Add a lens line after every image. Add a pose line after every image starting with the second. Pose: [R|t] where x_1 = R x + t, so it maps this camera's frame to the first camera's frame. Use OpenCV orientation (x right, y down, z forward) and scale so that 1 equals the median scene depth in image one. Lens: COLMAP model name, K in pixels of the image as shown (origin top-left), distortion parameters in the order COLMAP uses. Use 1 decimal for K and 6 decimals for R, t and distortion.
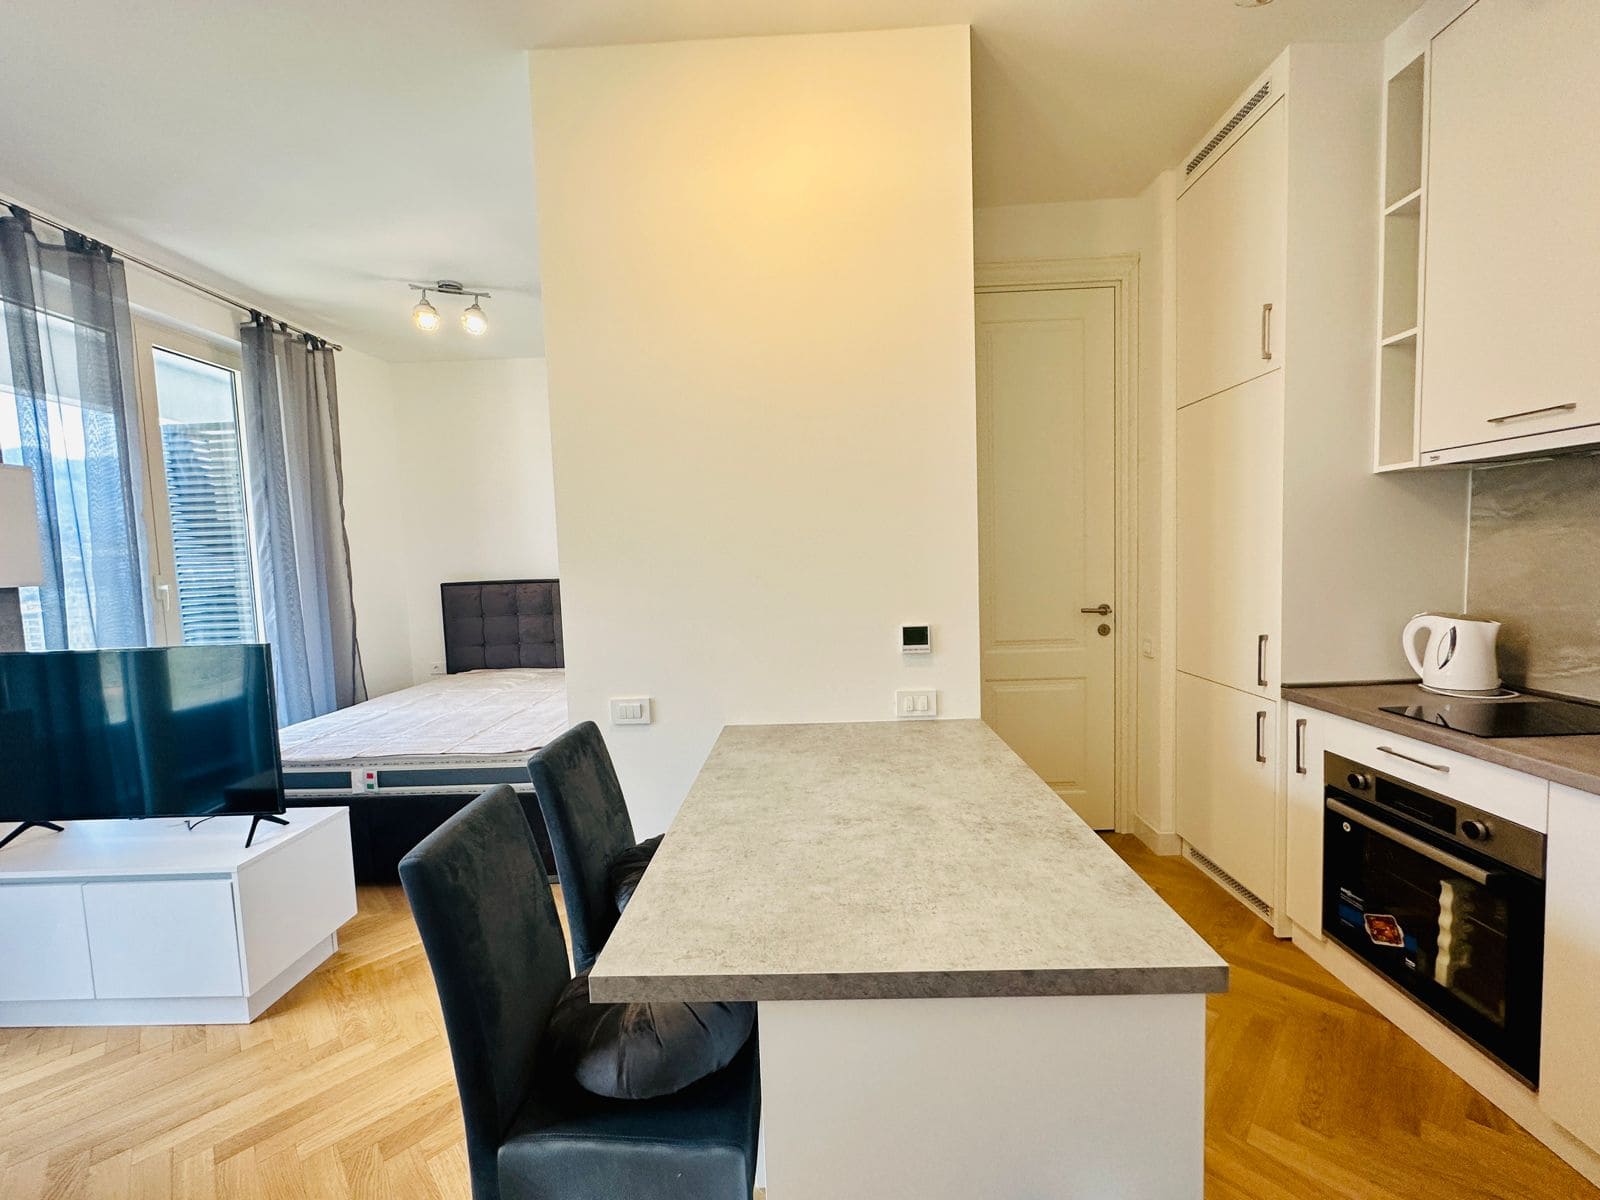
lens RADIAL K [[637.3, 0, 799.5], [0, 637.3, 598.8], [0, 0, 1]] dist [-0.001688, 0.000284]
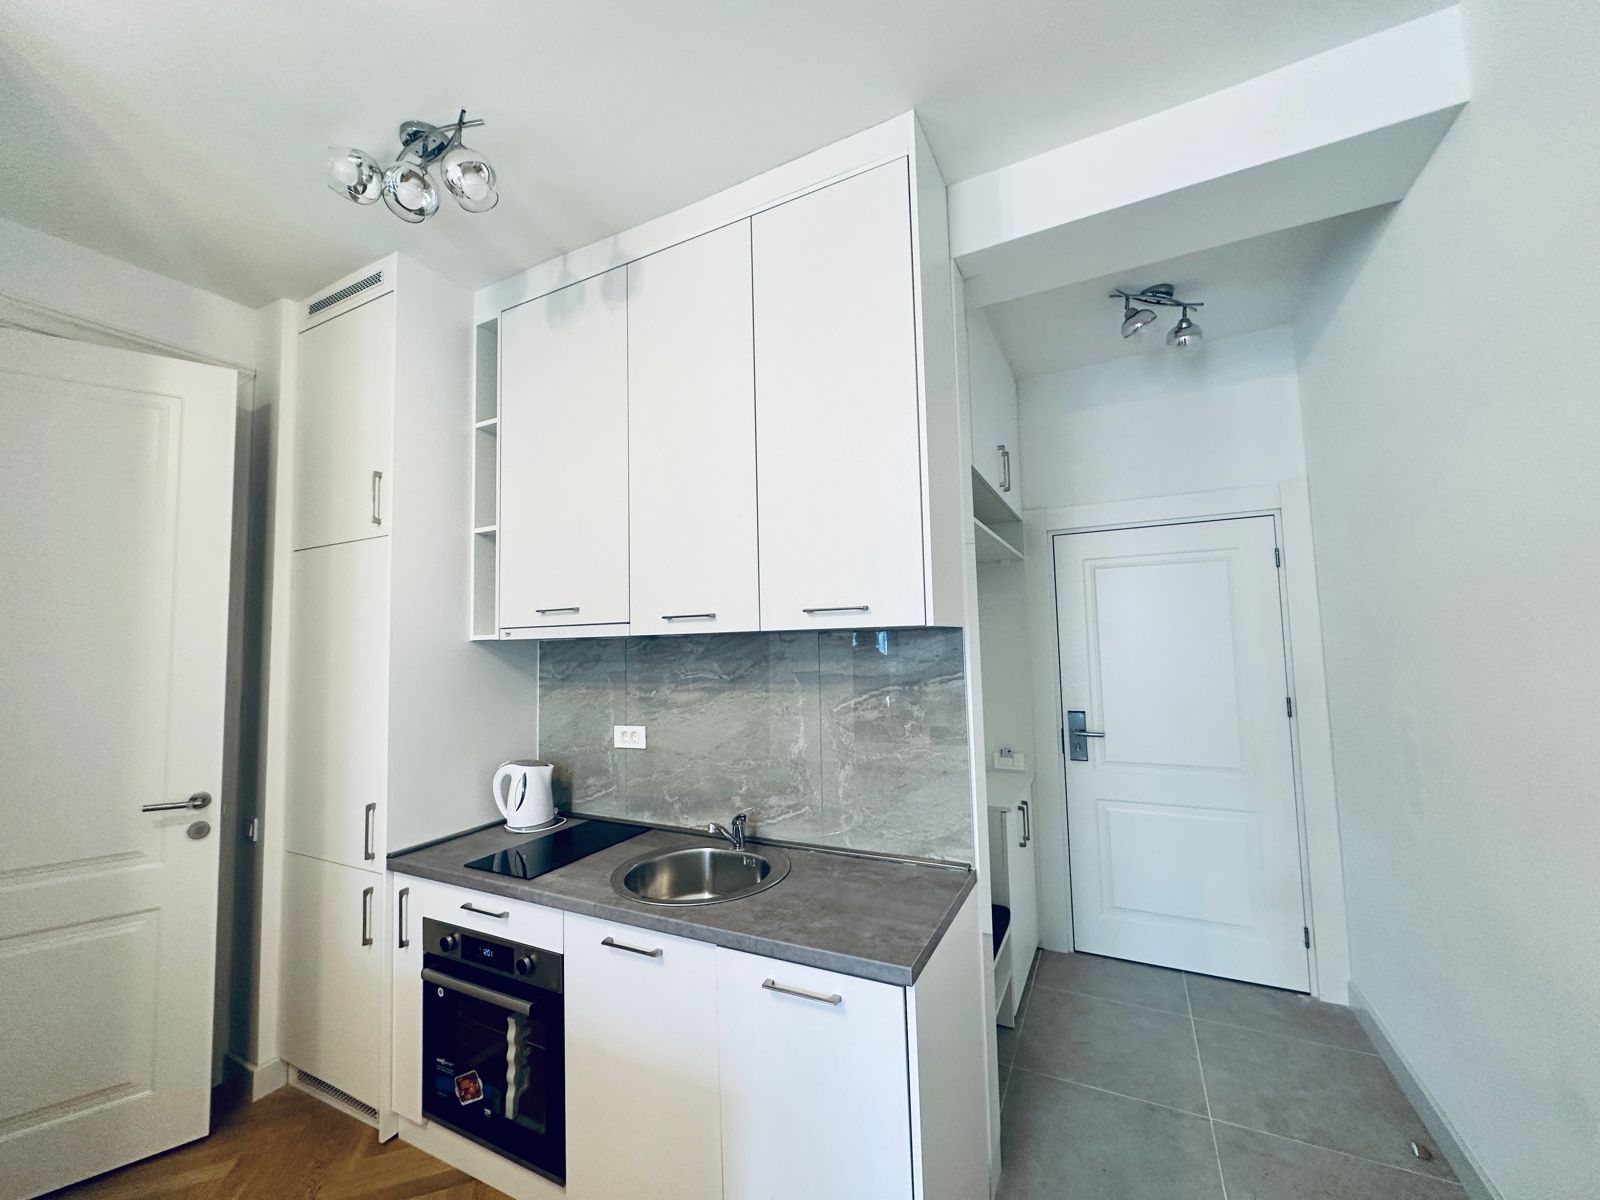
lens RADIAL K [[637.3, 0, 800.6], [0, 637.3, 599.1], [0, 0, 1]] dist [-0.001688, 0.000284]
pose [[0.430943, 0.087491, 0.898128, 0.136123], [0.071919, 0.988793, -0.130832, -0.083450], [-0.899509, 0.120974, 0.419821, -0.016228]]
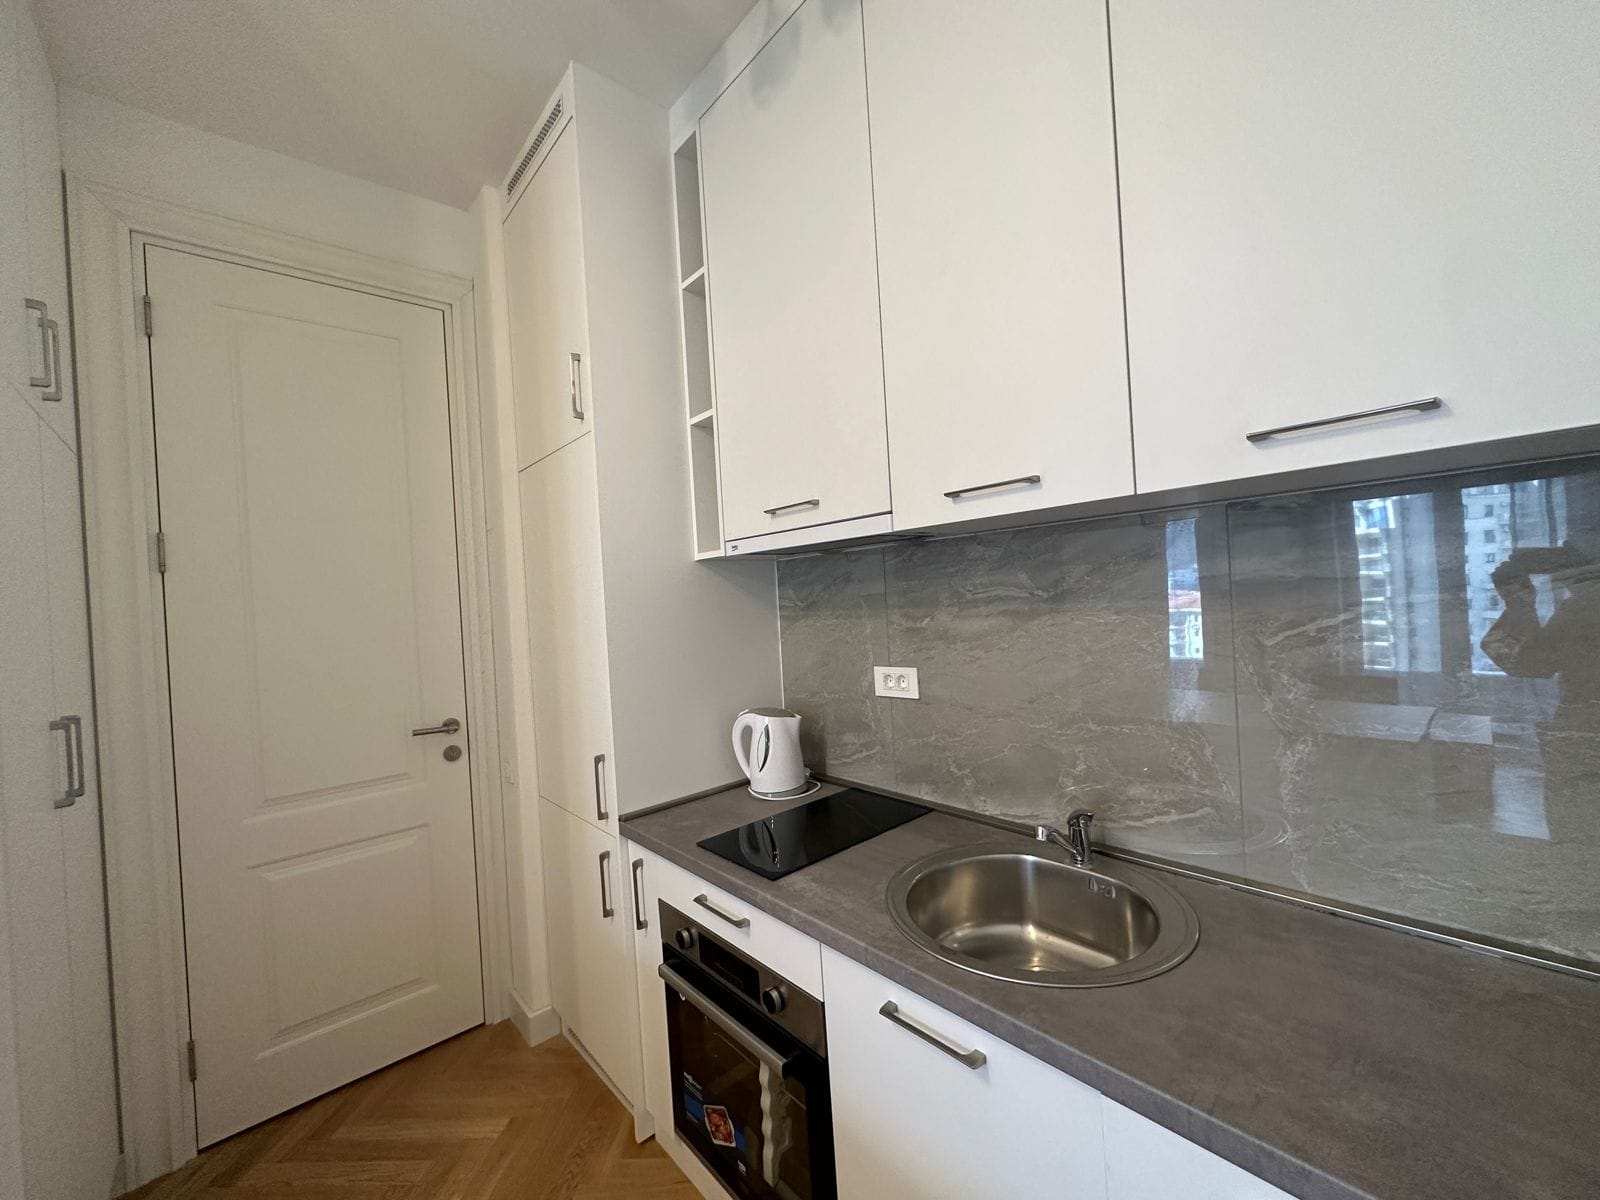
lens RADIAL K [[637.3, 0, 799.6], [0, 637.3, 598.8], [0, 0, 1]] dist [-0.001688, 0.000284]
pose [[0.735067, -0.008899, 0.677936, 0.410653], [0.078891, 0.994244, -0.072488, -0.067369], [-0.673389, 0.106767, 0.731538, 0.246705]]
